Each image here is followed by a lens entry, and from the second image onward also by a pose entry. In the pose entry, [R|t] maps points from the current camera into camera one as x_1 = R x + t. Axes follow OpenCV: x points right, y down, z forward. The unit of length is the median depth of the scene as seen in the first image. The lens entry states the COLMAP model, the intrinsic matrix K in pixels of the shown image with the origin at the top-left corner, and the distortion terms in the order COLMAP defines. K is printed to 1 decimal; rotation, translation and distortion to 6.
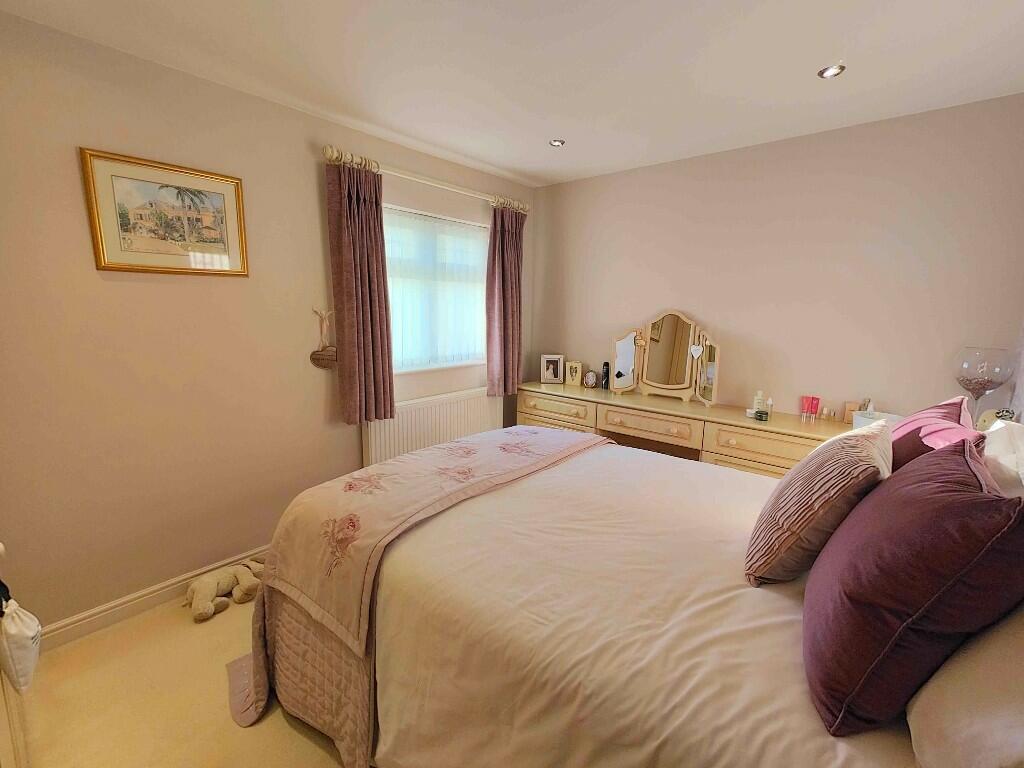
lens RADIAL K [[448.0, 0, 511.3], [0, 448.0, 378.5], [0, 0, 1]] dist [0.004148, 0.000407]
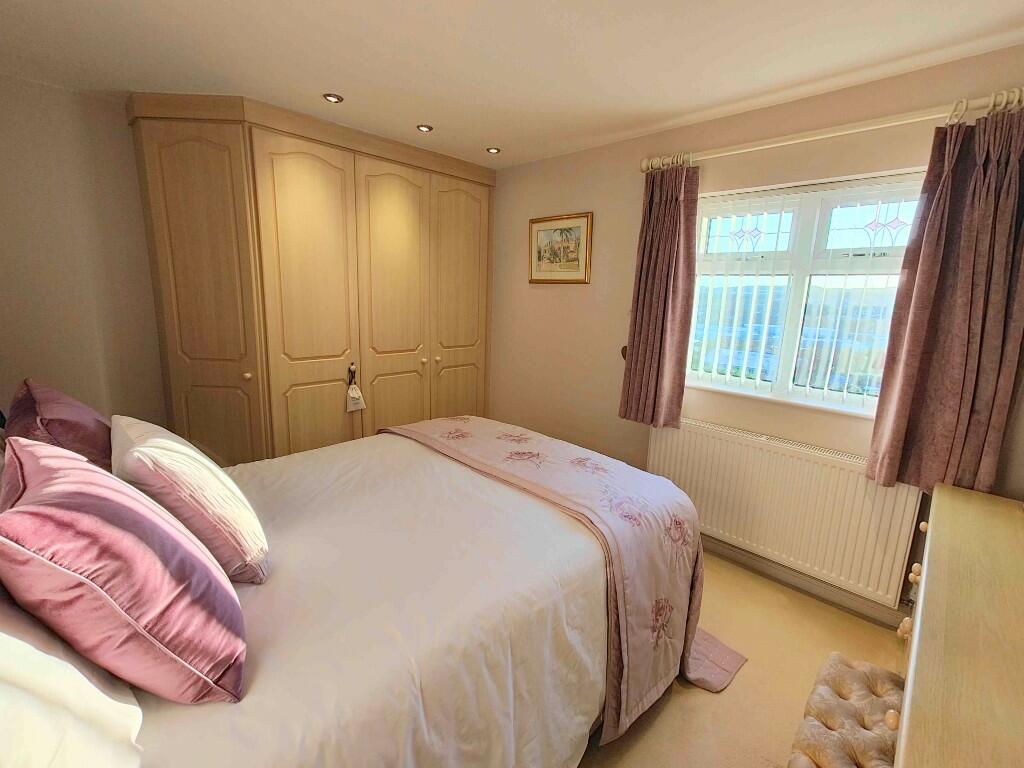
lens RADIAL K [[448.0, 0, 511.3], [0, 448.0, 378.5], [0, 0, 1]] dist [0.004148, 0.000407]
pose [[-0.067541, 0.170653, -0.983014, 0.886356], [-0.198464, 0.963276, 0.180862, -0.162220], [0.977778, 0.207308, -0.031192, 0.954615]]
